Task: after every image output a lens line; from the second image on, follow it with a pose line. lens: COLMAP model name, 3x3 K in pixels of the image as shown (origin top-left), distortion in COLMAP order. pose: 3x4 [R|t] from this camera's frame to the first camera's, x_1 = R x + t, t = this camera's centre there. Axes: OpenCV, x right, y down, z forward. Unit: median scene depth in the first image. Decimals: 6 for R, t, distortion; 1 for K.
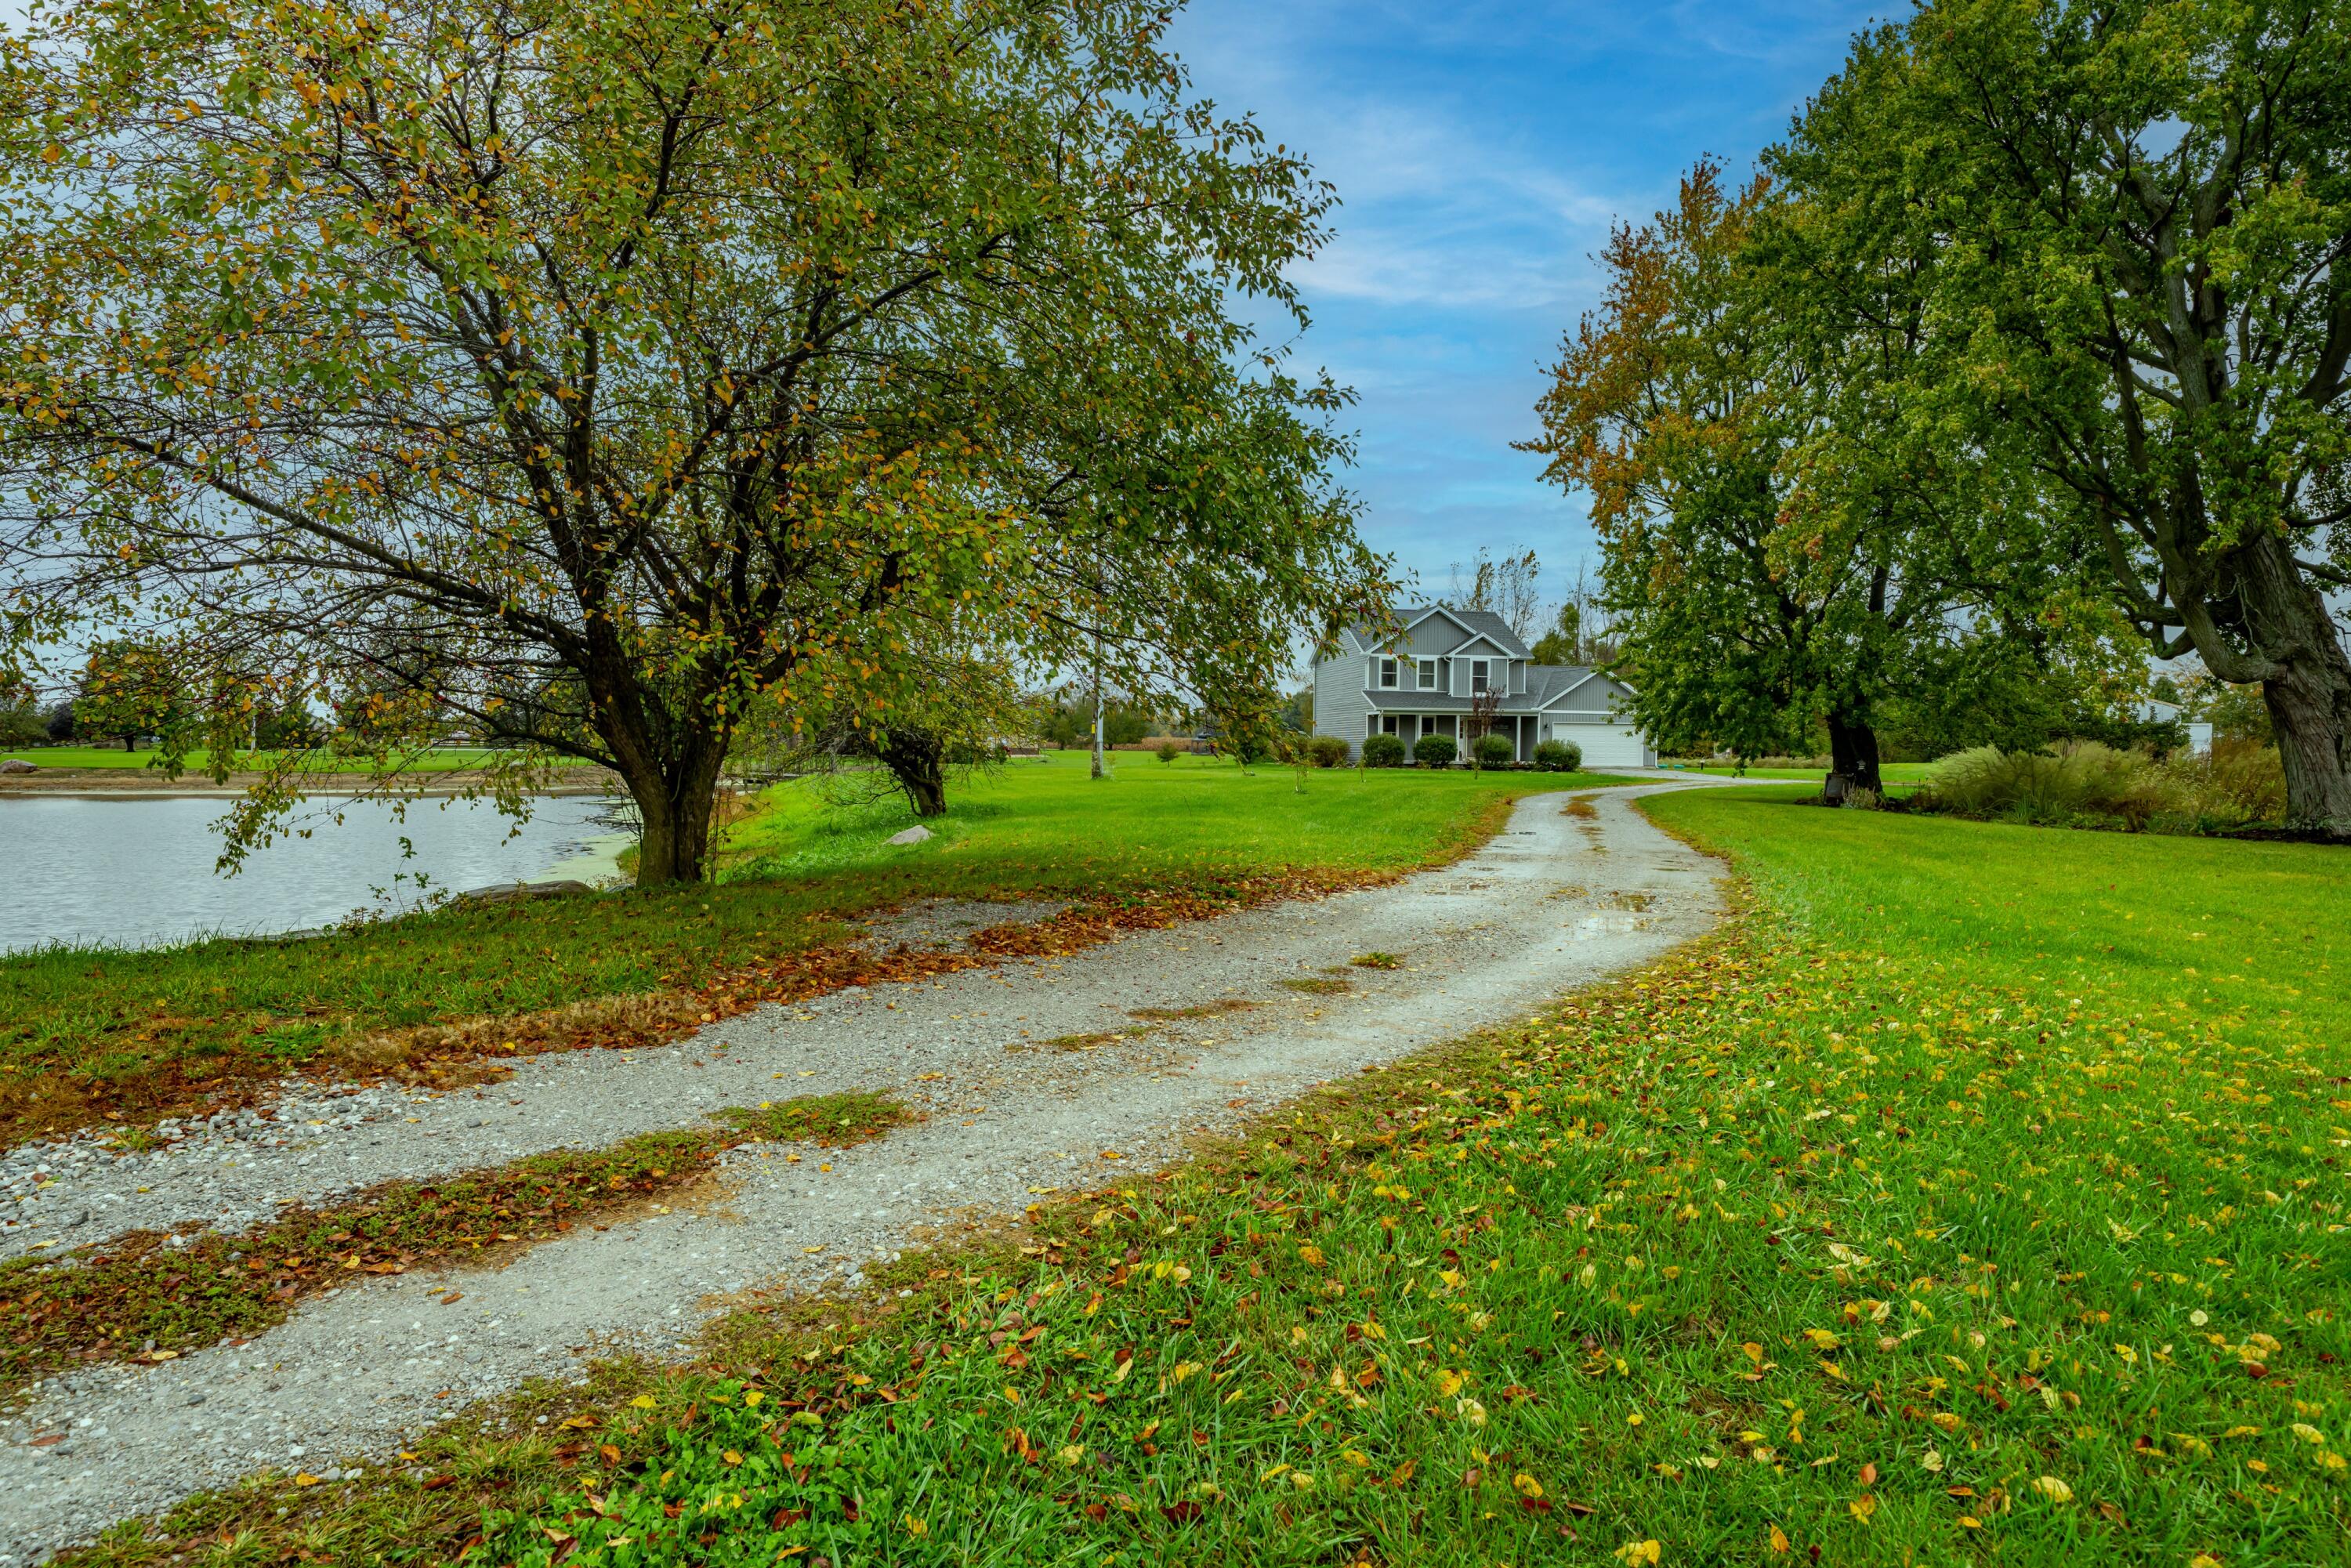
lens RADIAL K [[1367.3, 0, 1172.0], [0, 1367.3, 773.3], [0, 0, 1]] dist [-0.003959, 0.000644]
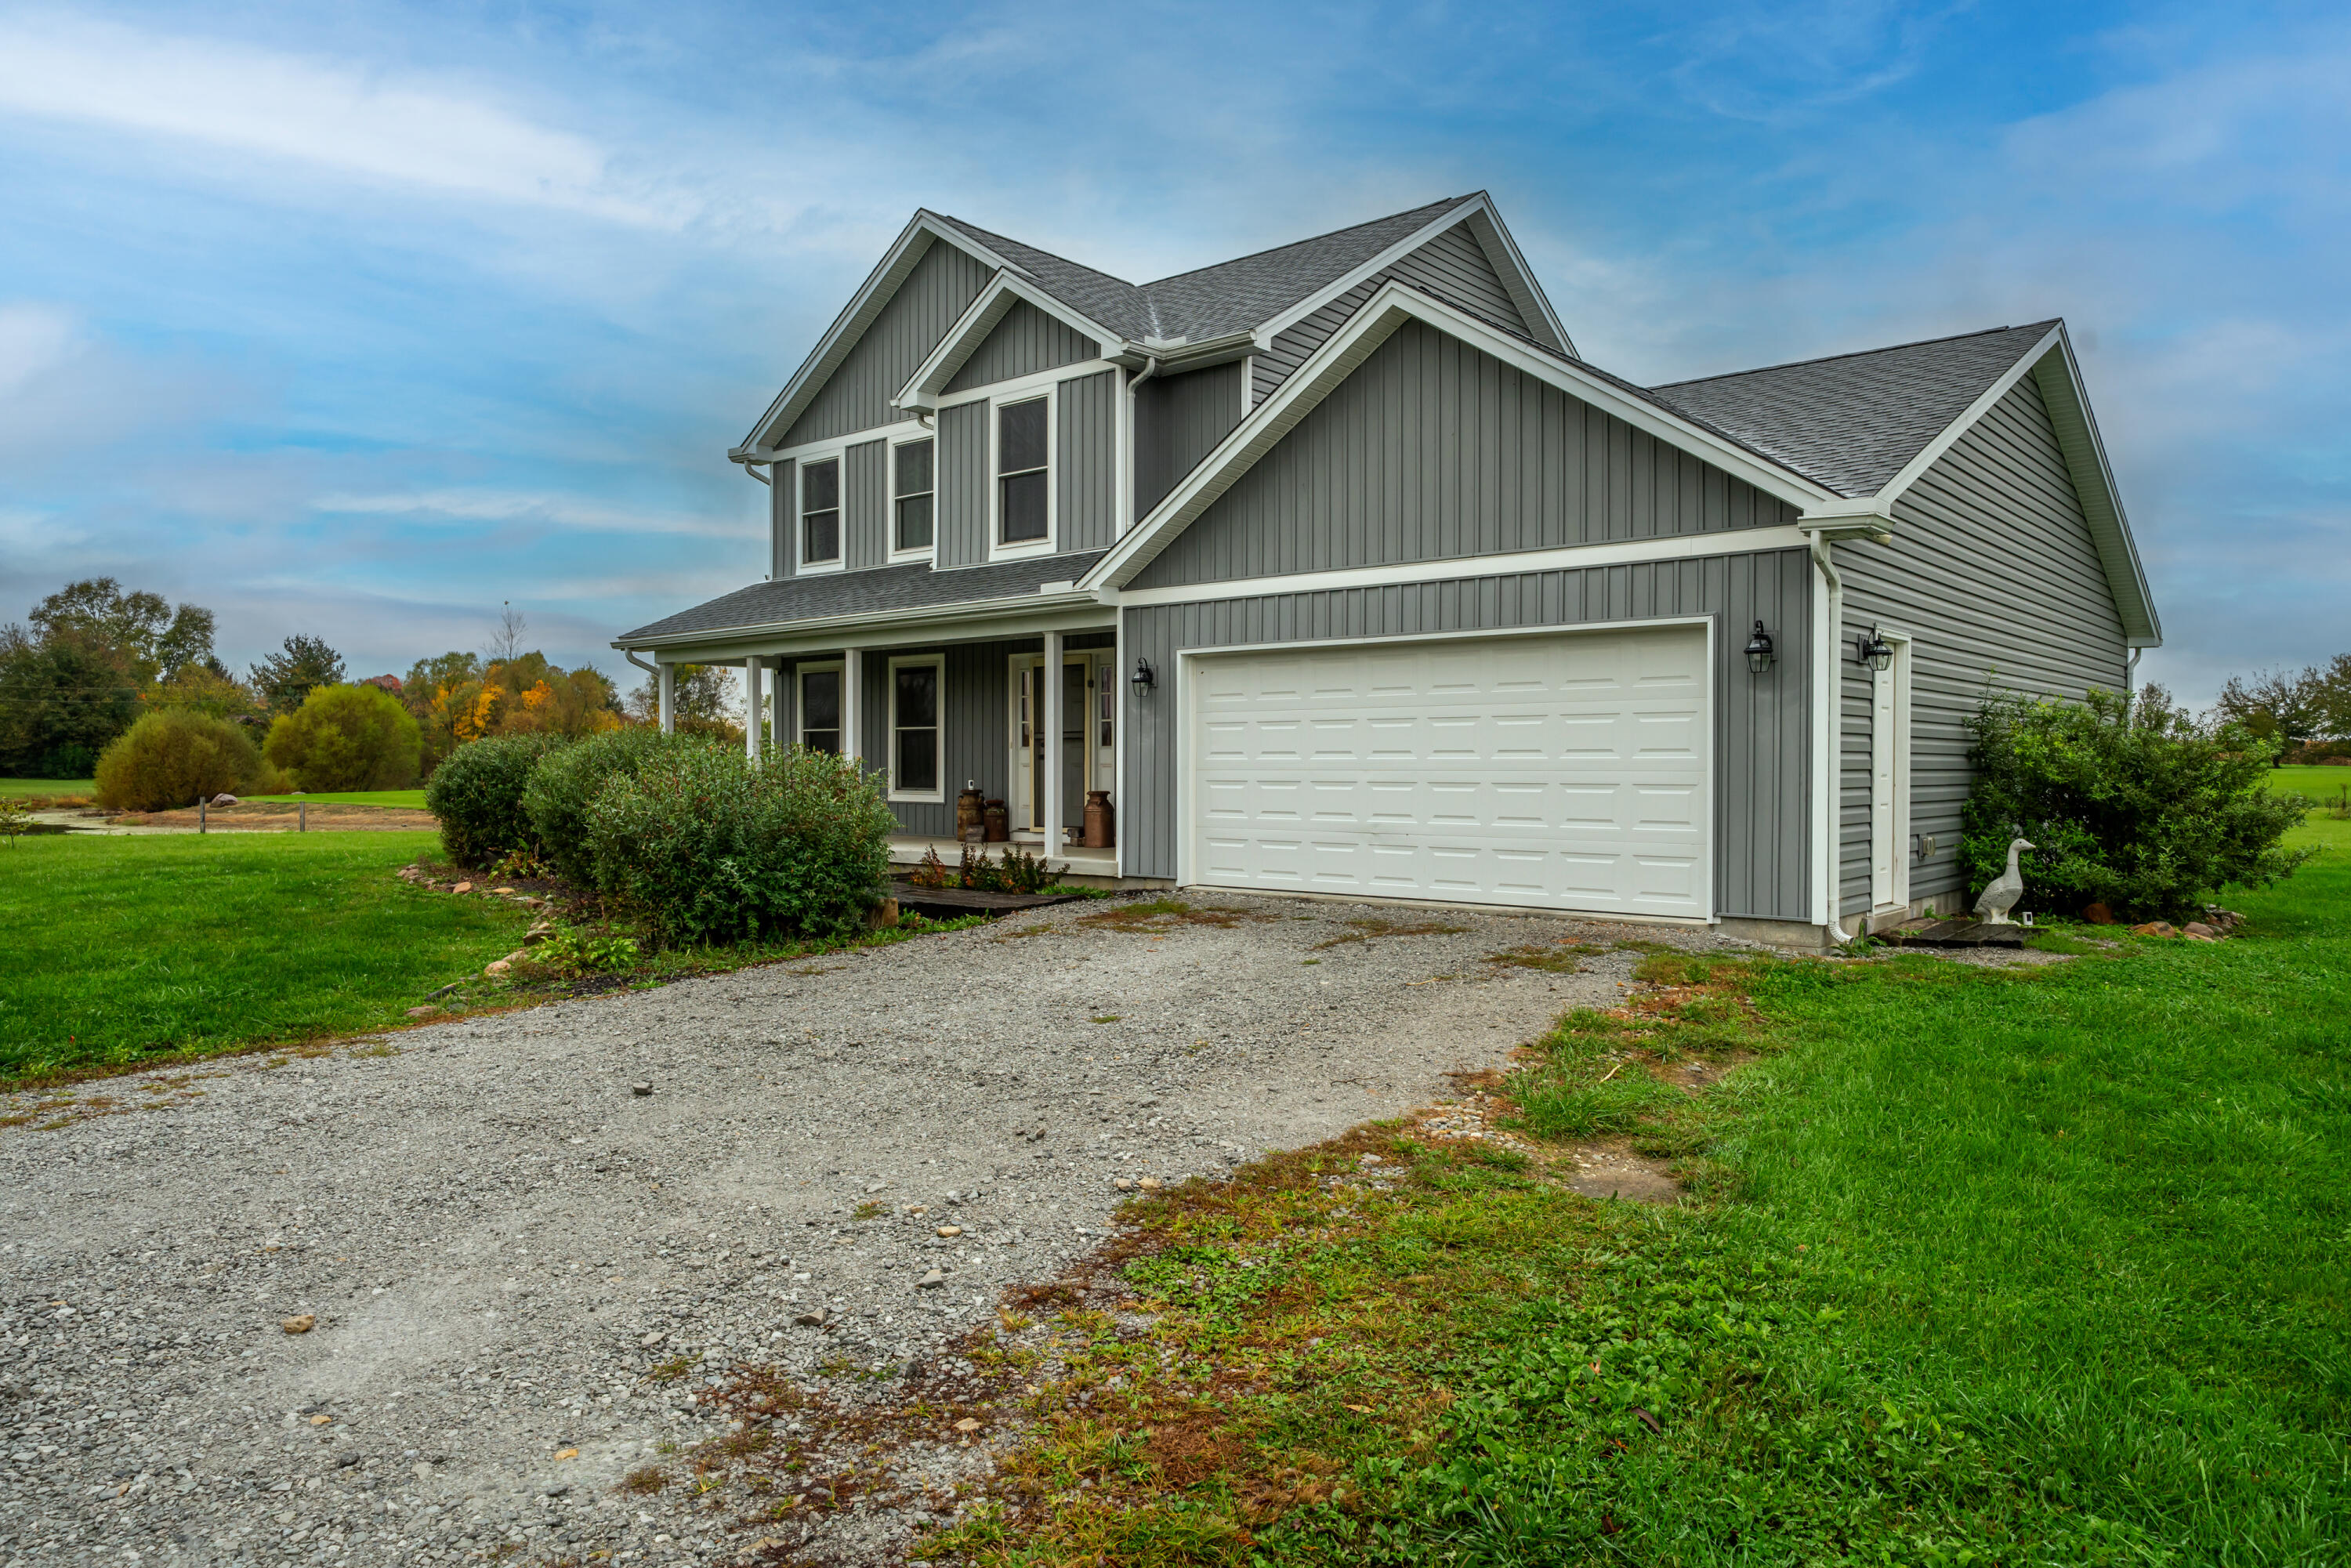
lens RADIAL K [[1553.1, 0, 1161.0], [0, 1553.1, 767.0], [0, 0, 1]] dist [0.002459, 0.004660]
pose [[0.620557, -0.010778, -0.784088, 0.439430], [-0.002543, 0.999873, -0.015757, -0.017946], [0.784158, 0.011772, 0.620450, 0.859790]]
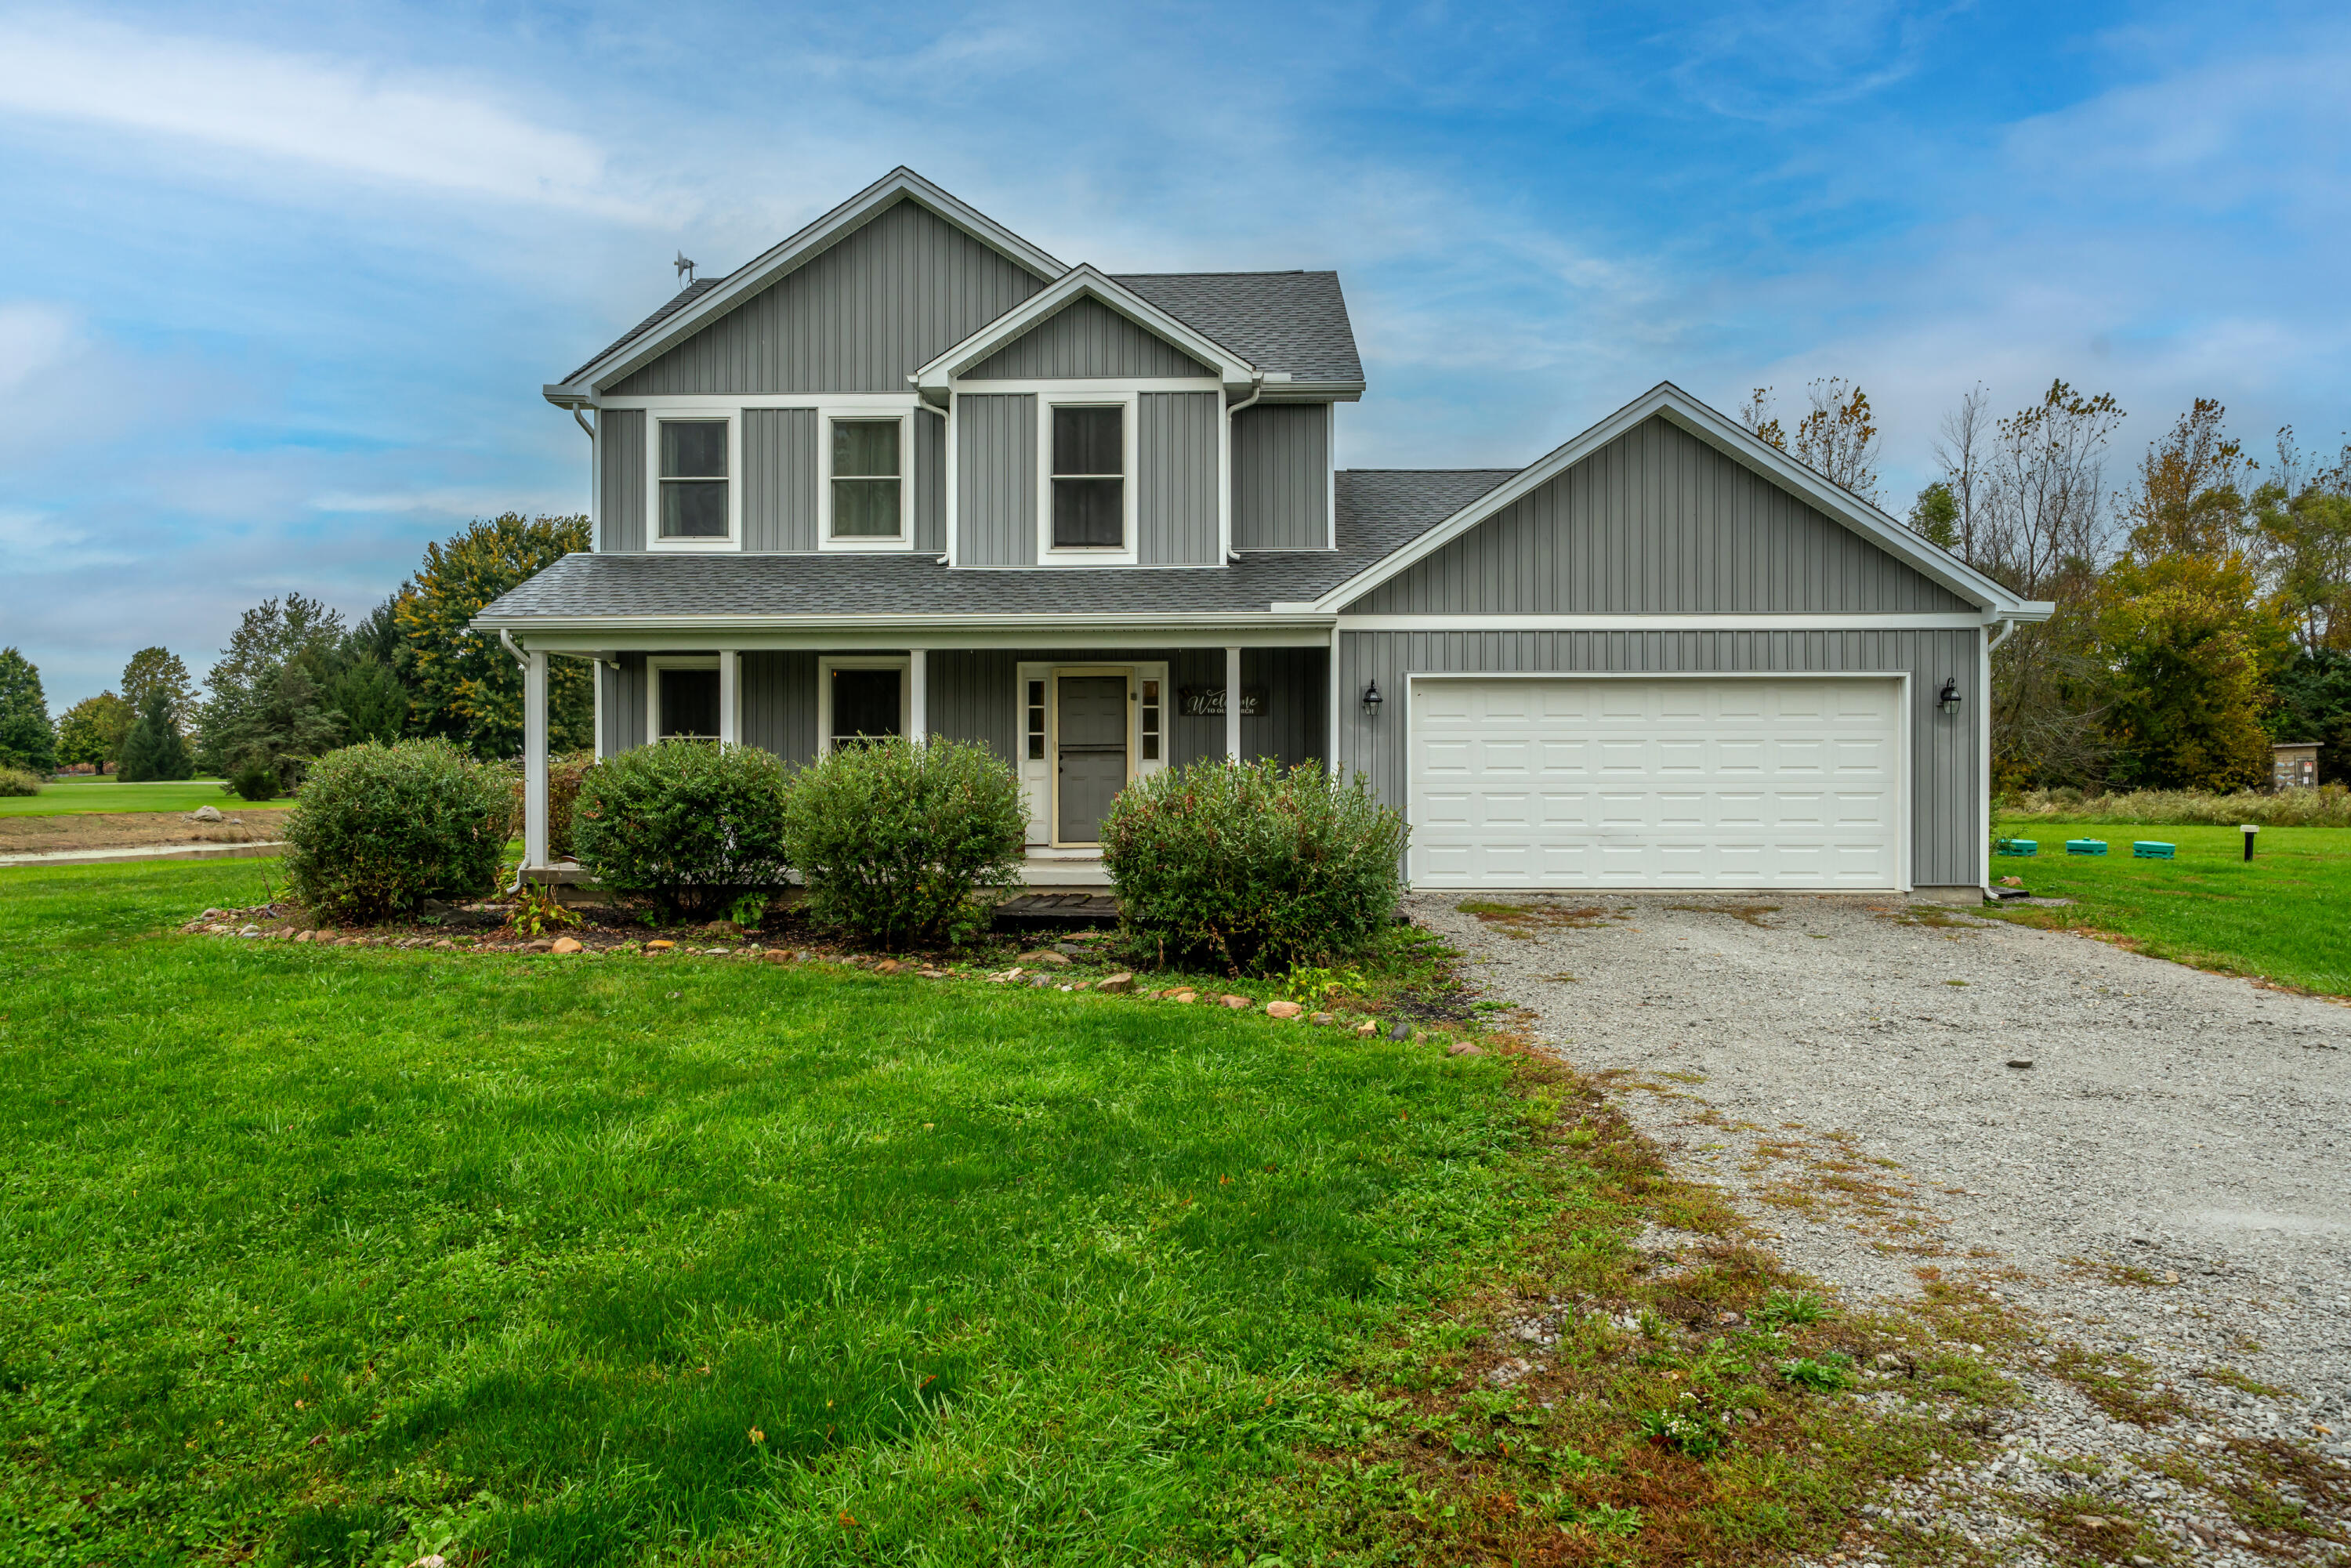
lens RADIAL K [[1553.1, 0, 1206.9], [0, 1553.1, 763.3], [0, 0, 1]] dist [0.002459, 0.004660]
pose [[0.978368, -0.014520, -0.206364, 0.294484], [0.010932, 0.999769, -0.018516, -0.019964], [0.206585, 0.015859, 0.978300, 0.762003]]
